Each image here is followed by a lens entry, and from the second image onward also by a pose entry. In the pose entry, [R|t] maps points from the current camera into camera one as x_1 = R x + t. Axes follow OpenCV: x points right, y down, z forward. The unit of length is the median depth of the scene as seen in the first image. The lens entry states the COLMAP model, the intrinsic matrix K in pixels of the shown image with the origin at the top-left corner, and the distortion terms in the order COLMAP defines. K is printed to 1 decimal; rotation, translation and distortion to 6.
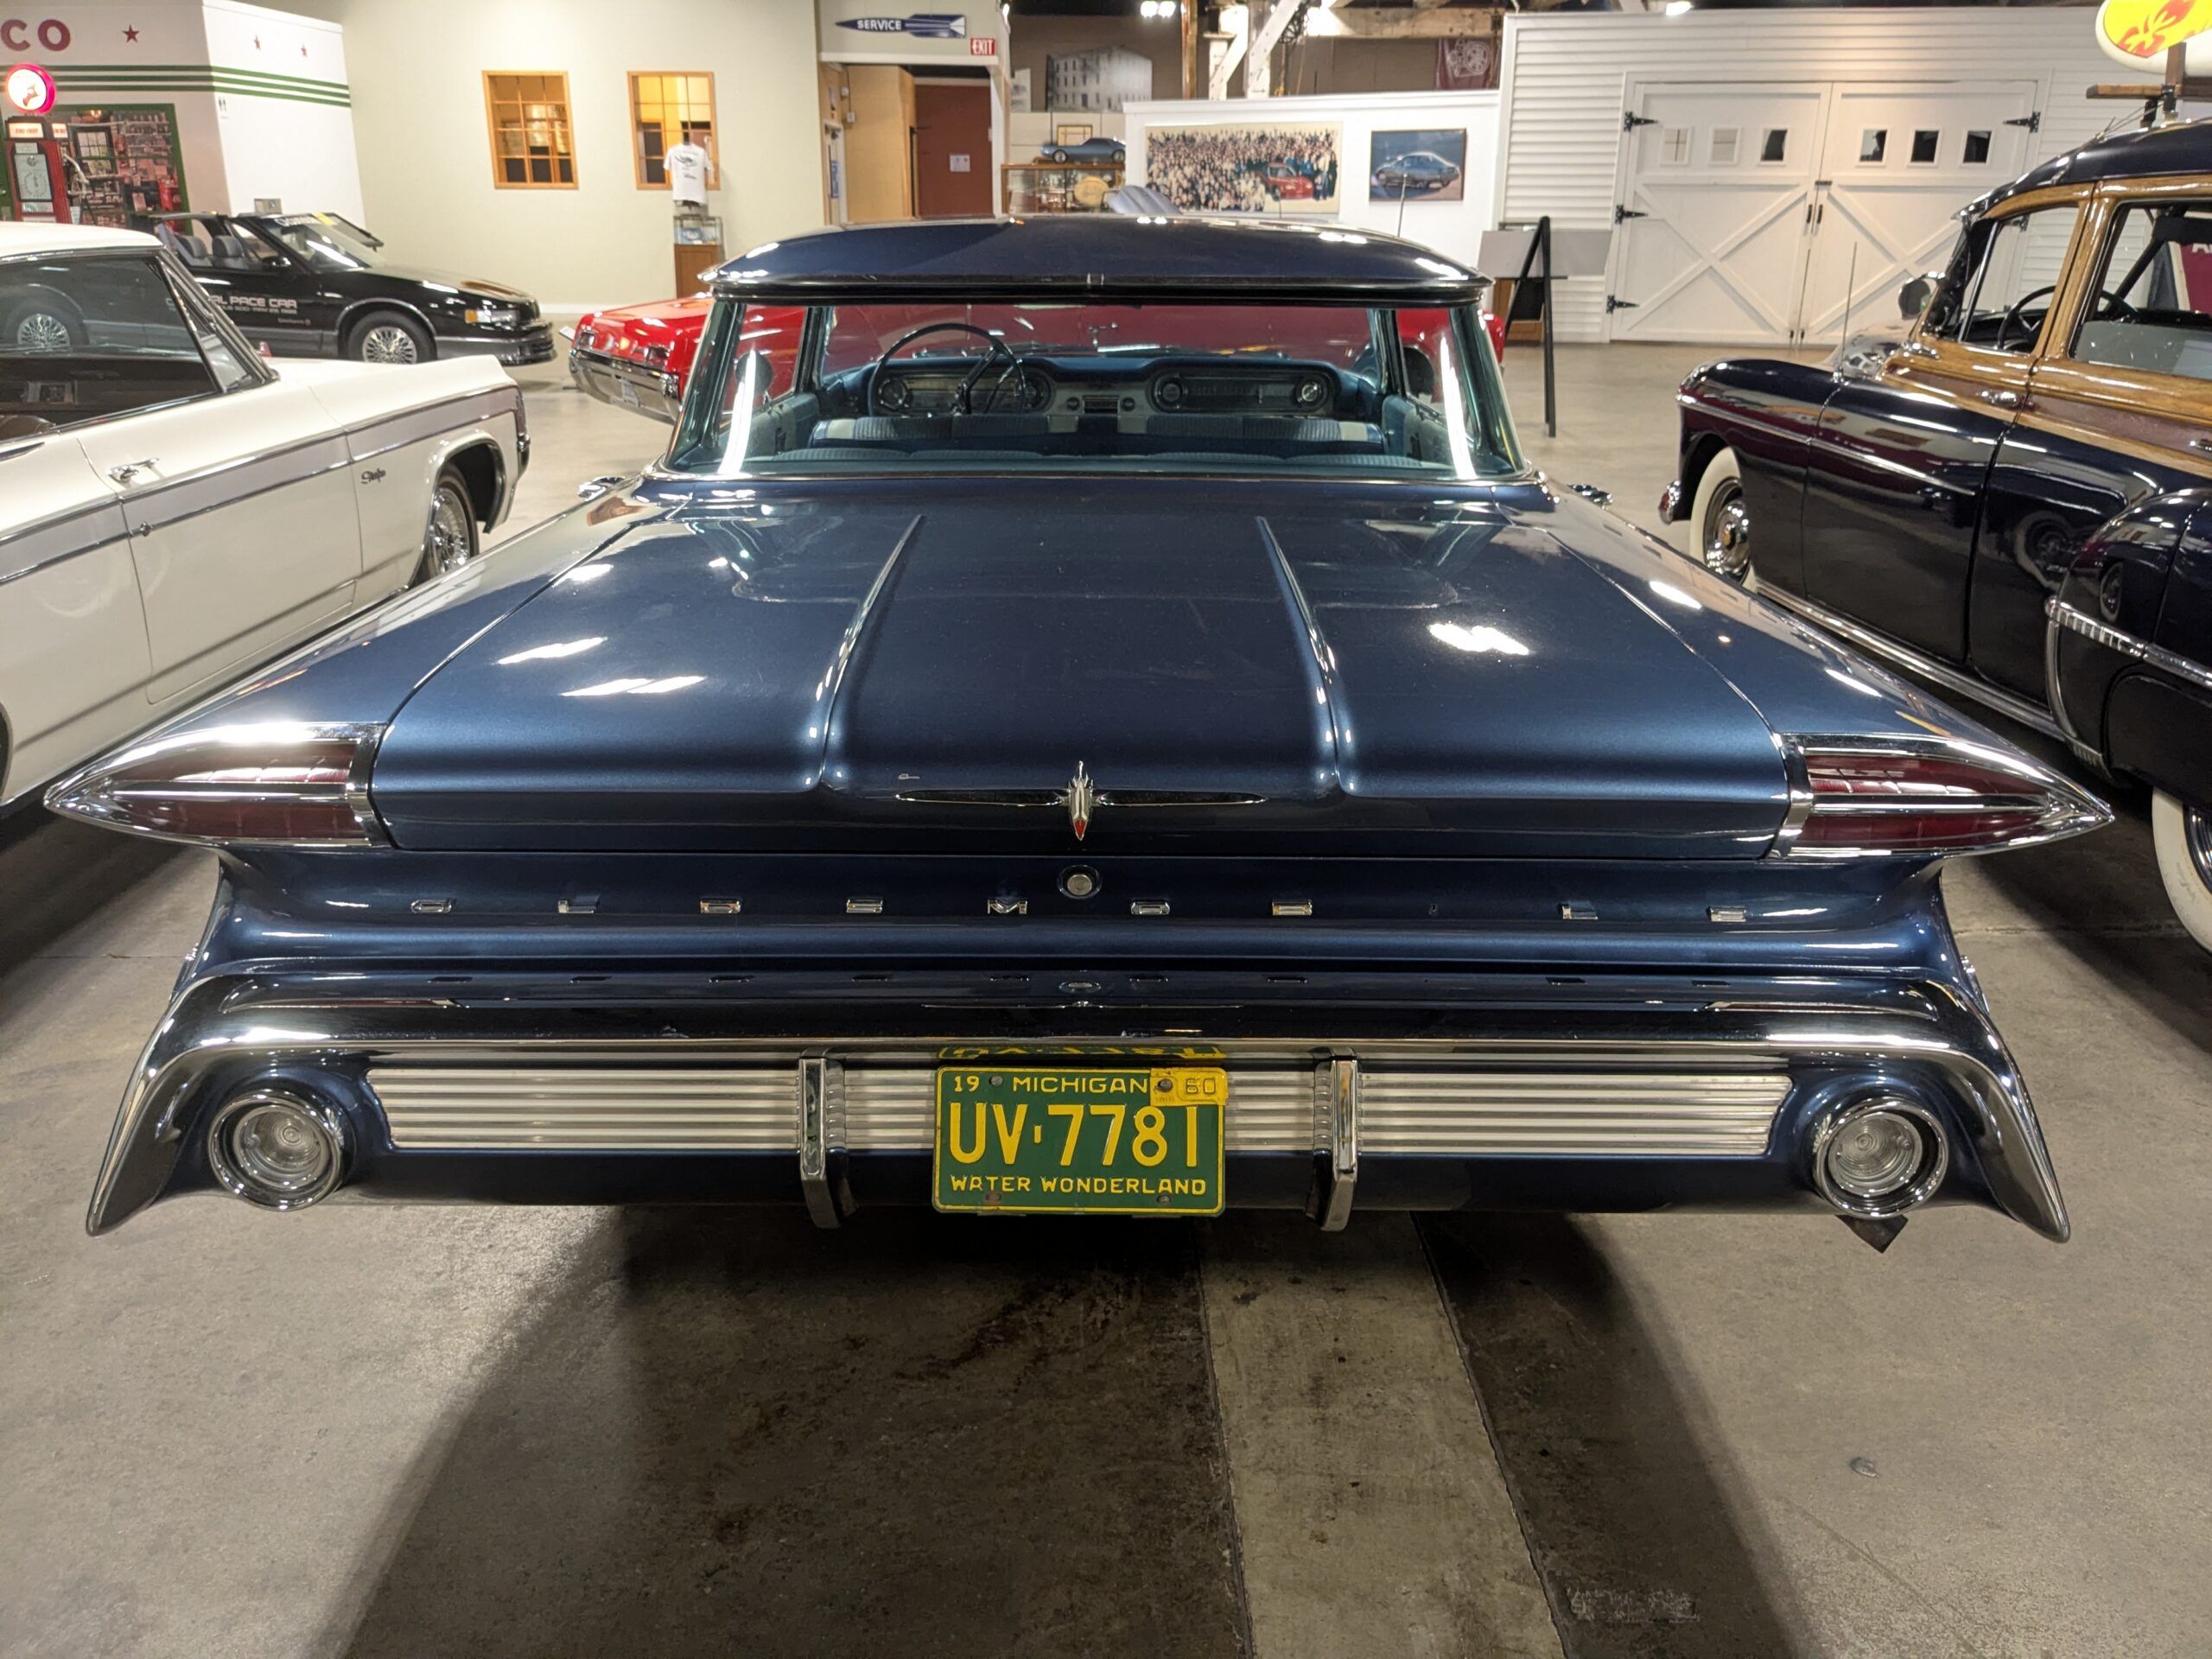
lens RADIAL K [[1763.3, 0, 1115.5], [0, 1763.3, 812.3], [0, 0, 1]] dist [0.037813, -0.070747]
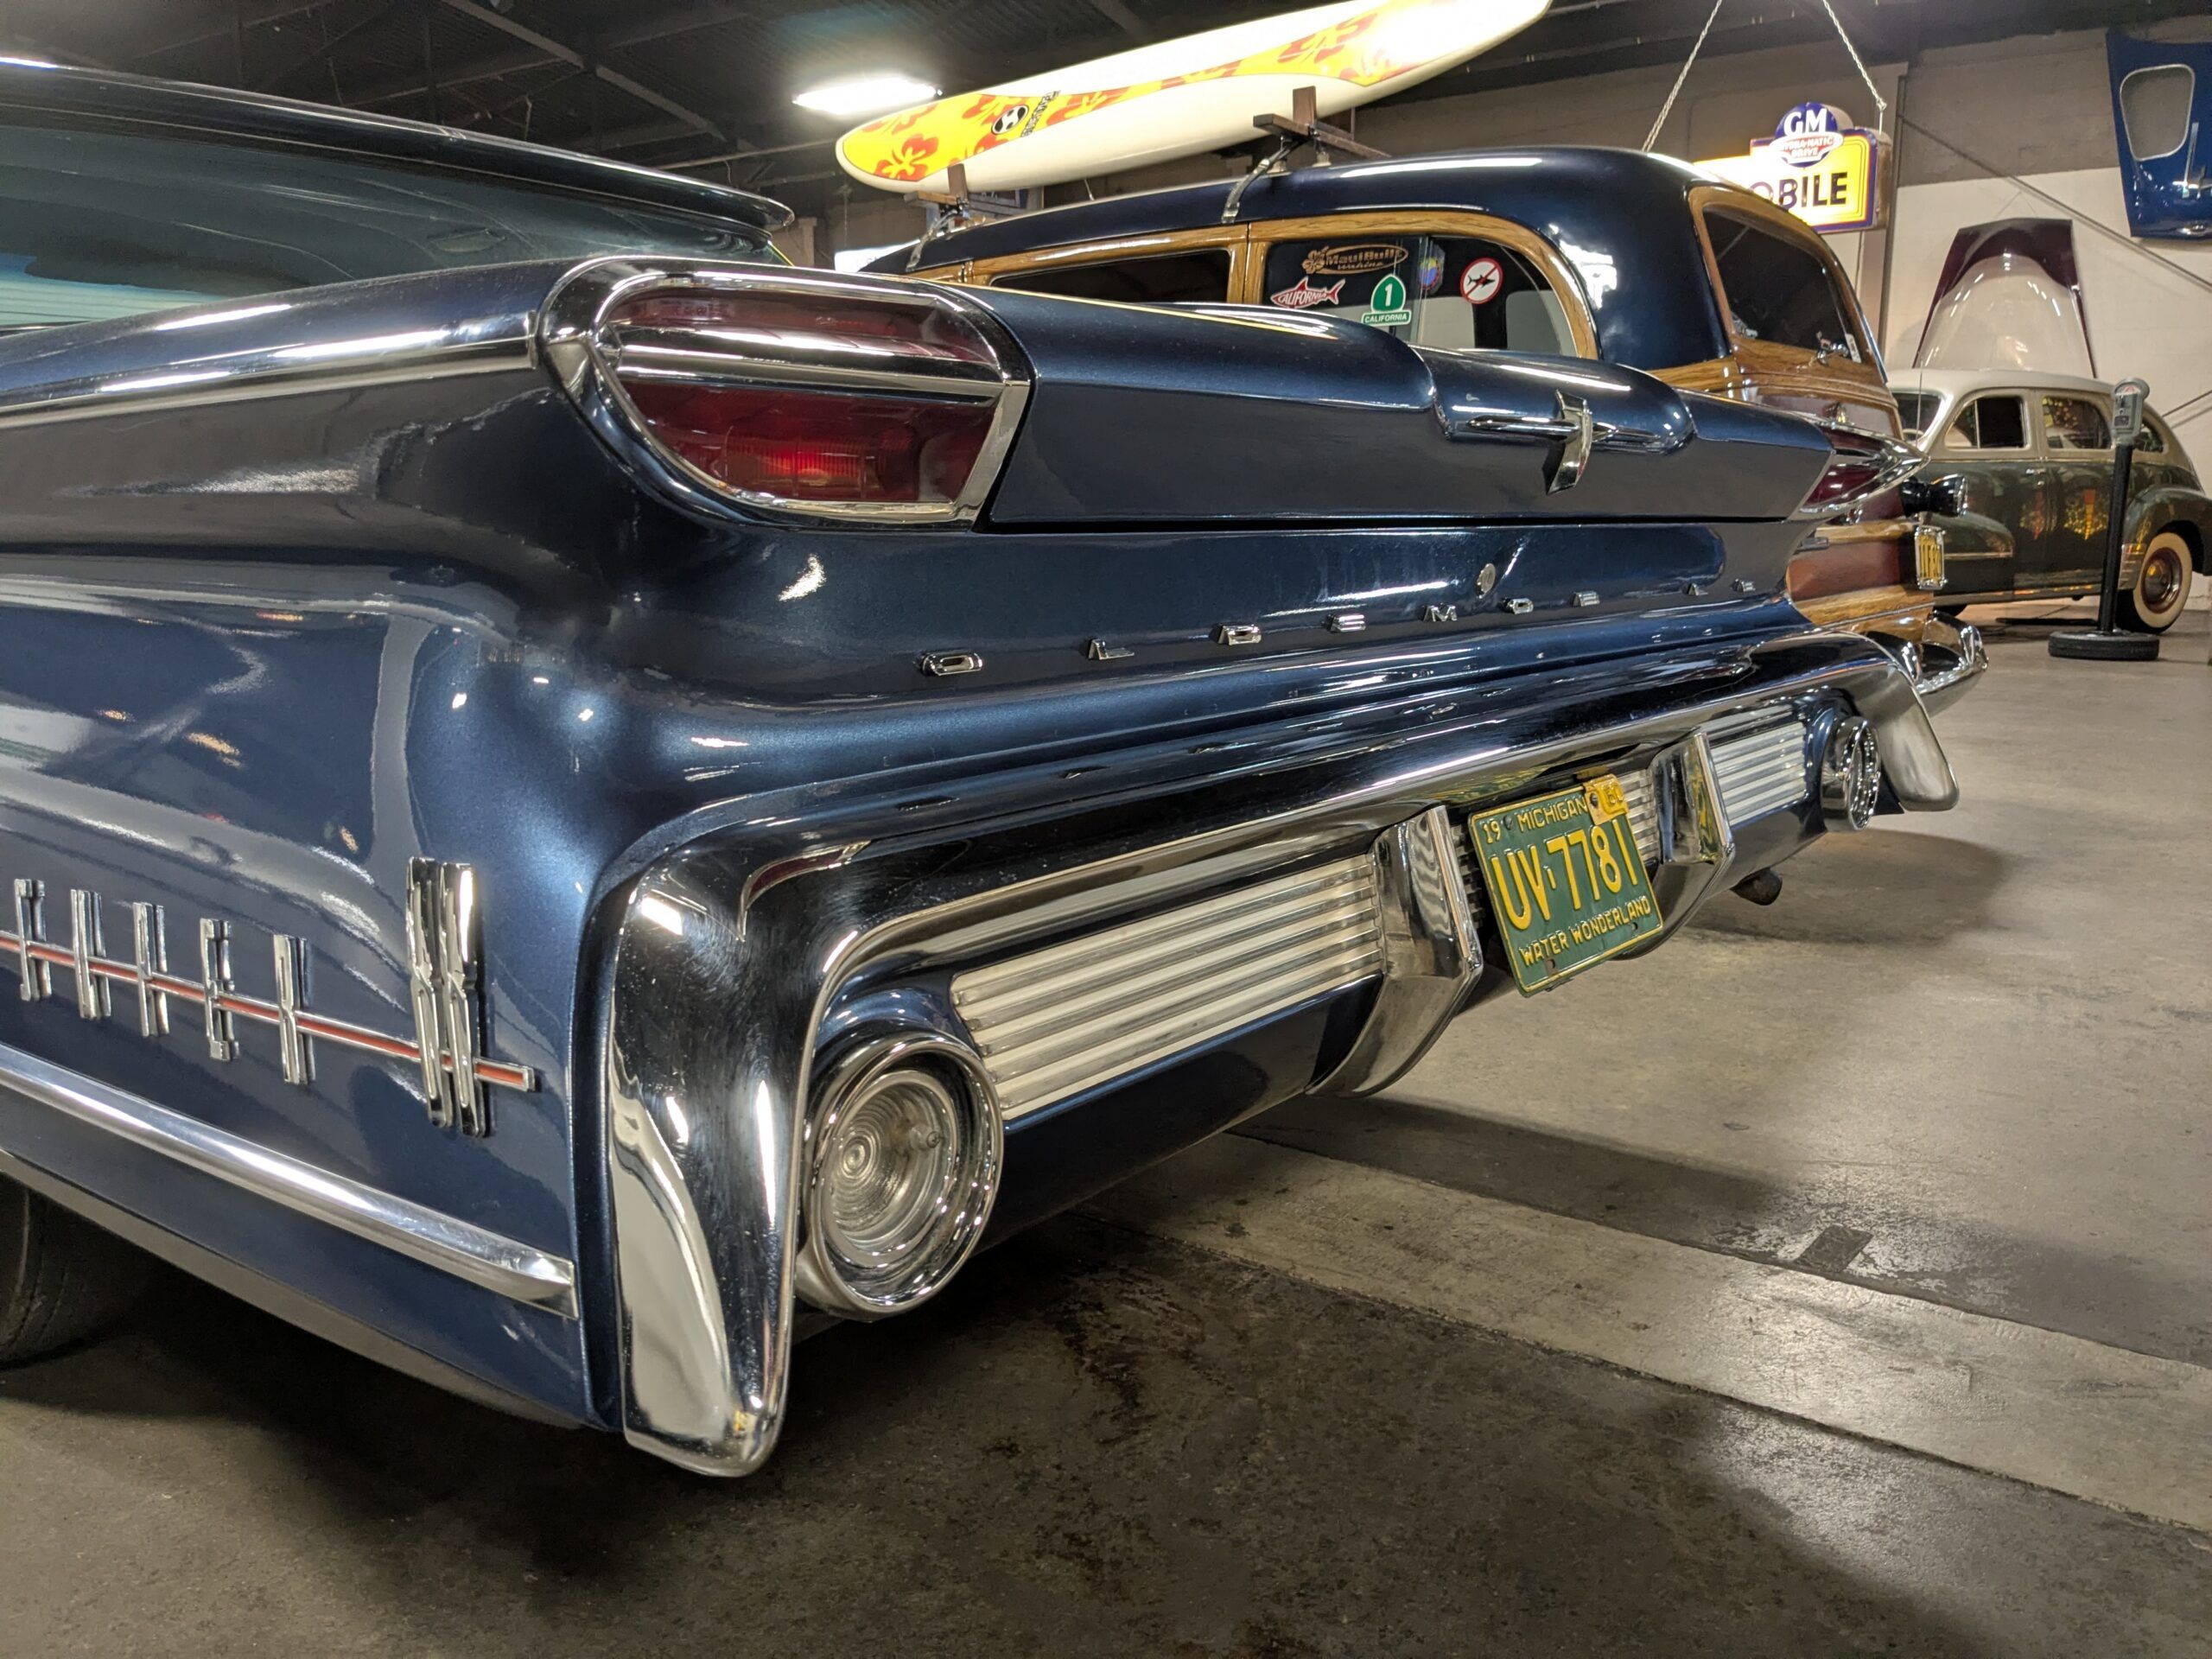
lens RADIAL K [[1763.3, 0, 1106.7], [0, 1763.3, 840.4], [0, 0, 1]] dist [0.037813, -0.070747]
pose [[0.597239, -0.139175, 0.789896, -0.096927], [0.256244, 0.966327, -0.023485, 0.016193], [-0.760030, 0.216432, 0.612791, 0.079932]]
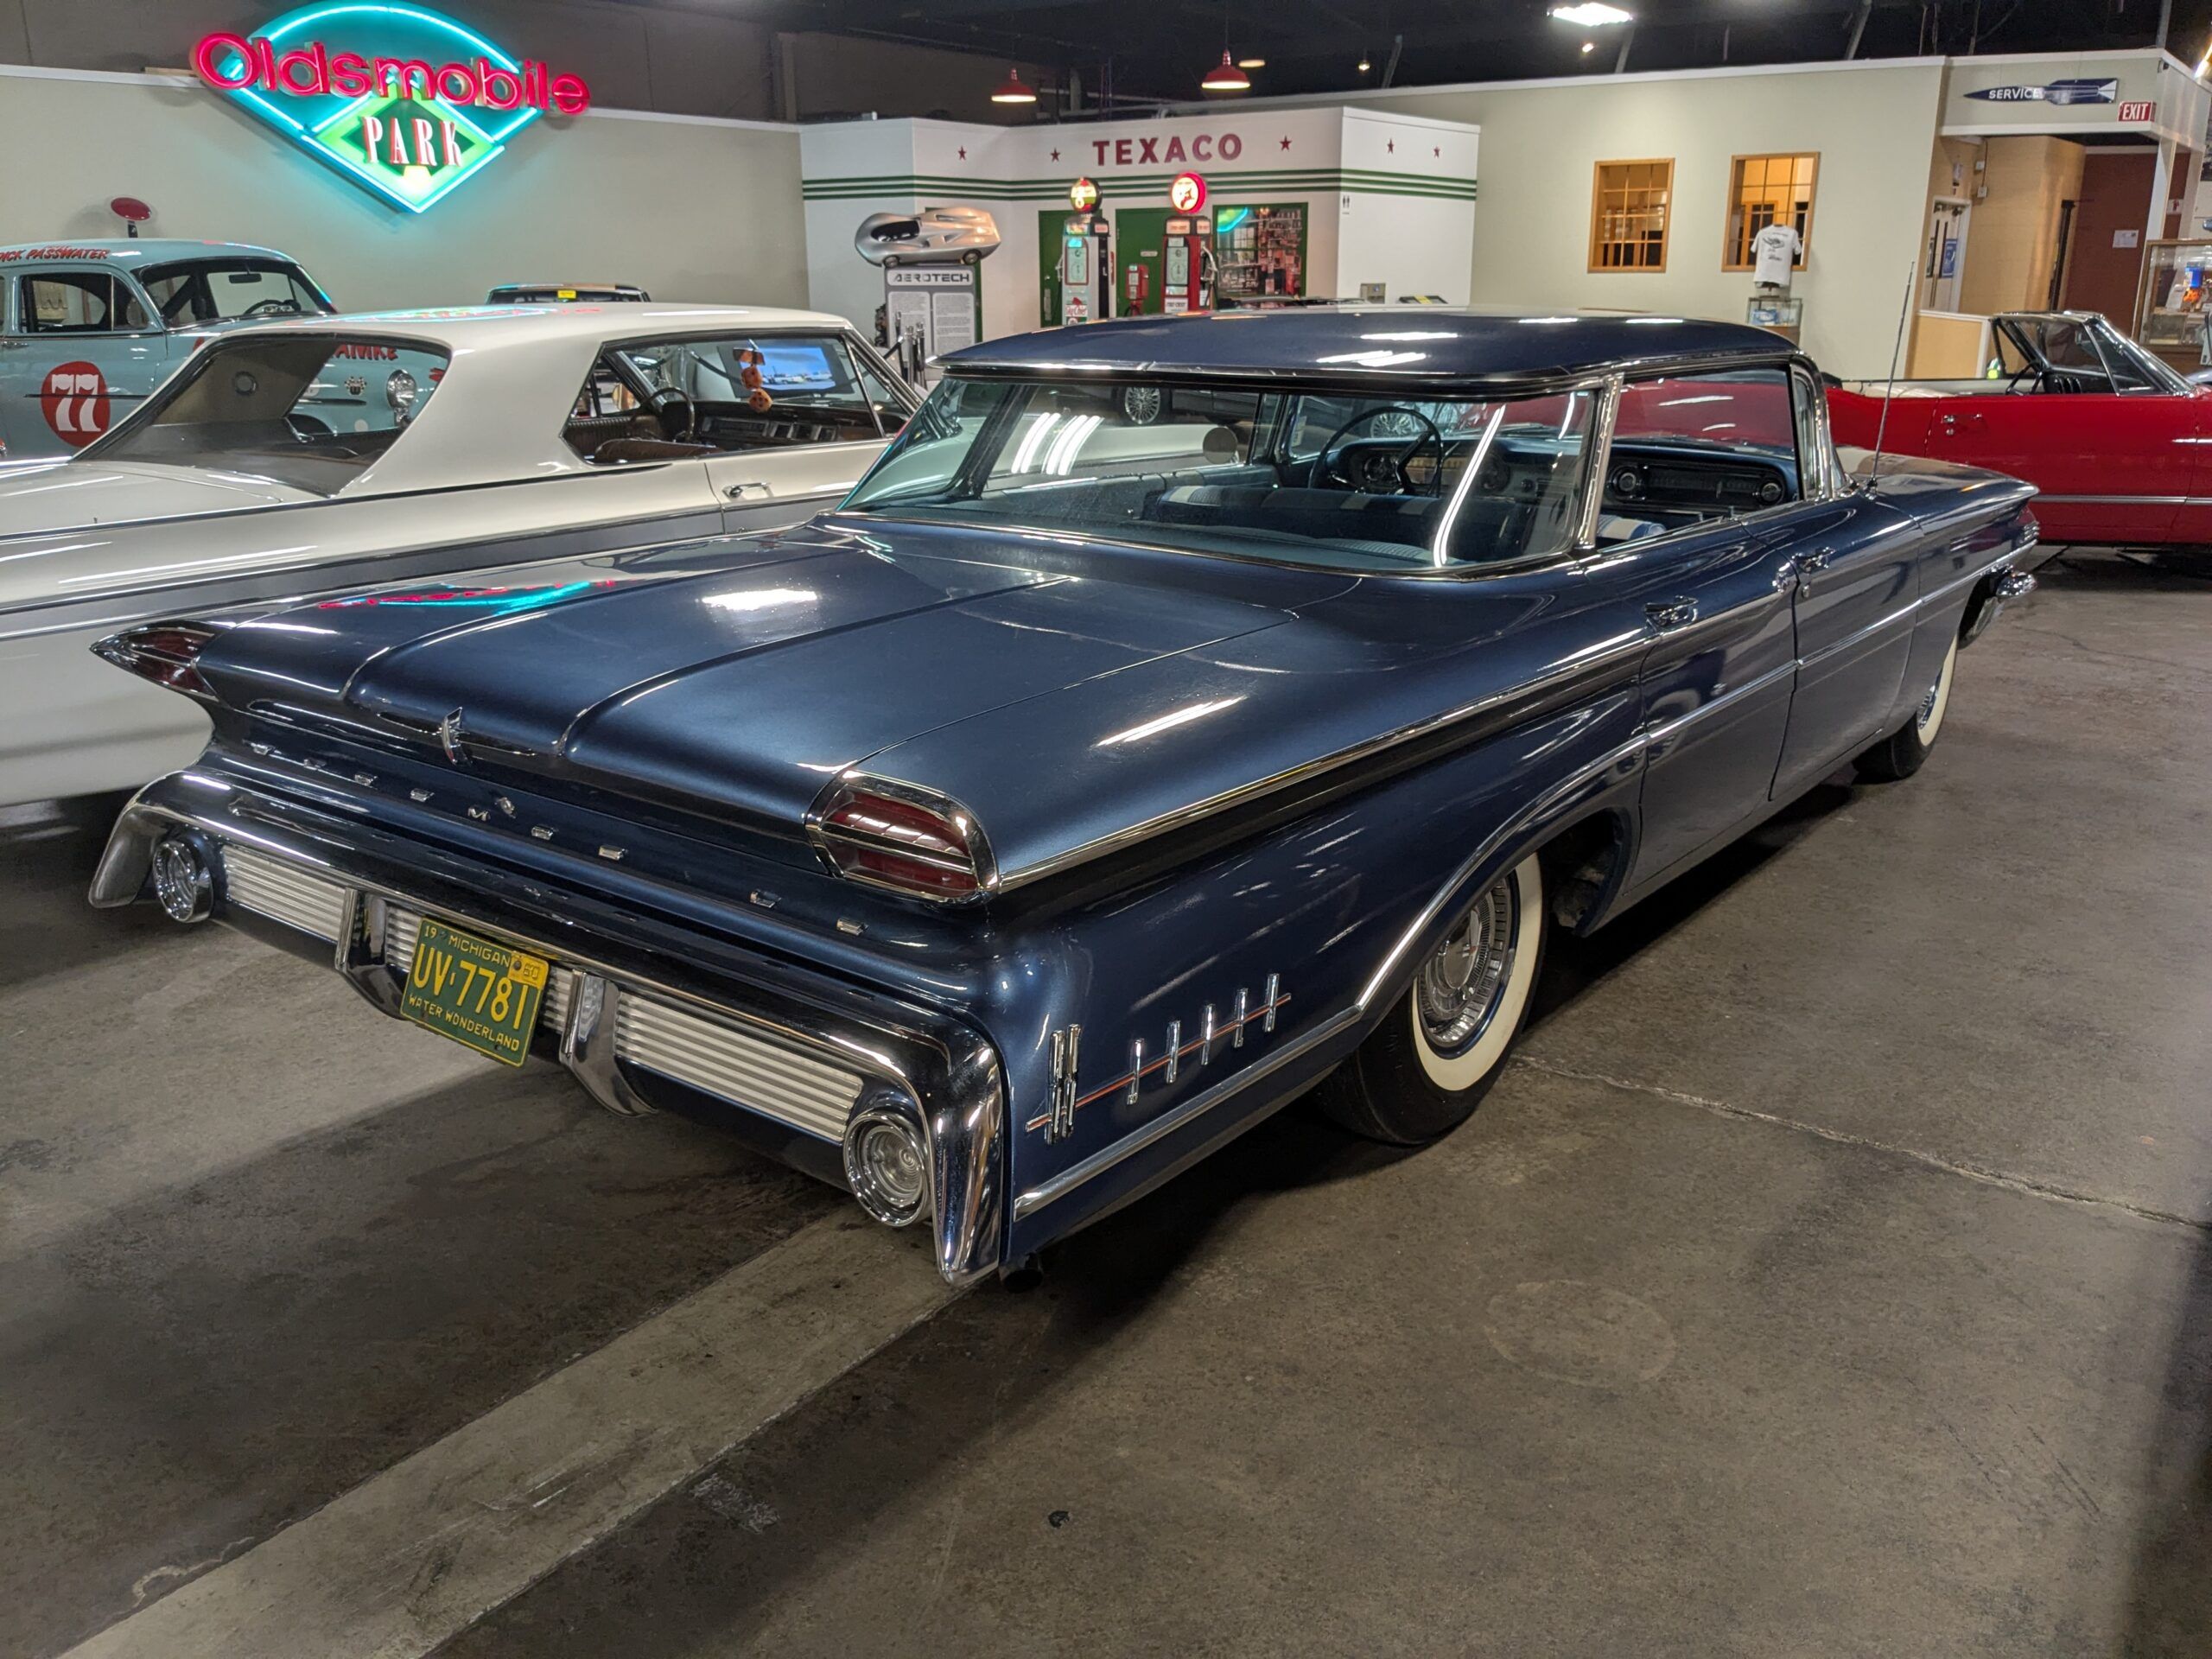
lens RADIAL K [[1763.3, 0, 1139.3], [0, 1763.3, 836.8], [0, 0, 1]] dist [0.037813, -0.070747]
pose [[0.797635, 0.175553, -0.577026, 0.139672], [-0.191738, 0.980878, 0.033376, -0.008869], [0.571852, 0.084016, 0.816043, 0.021487]]
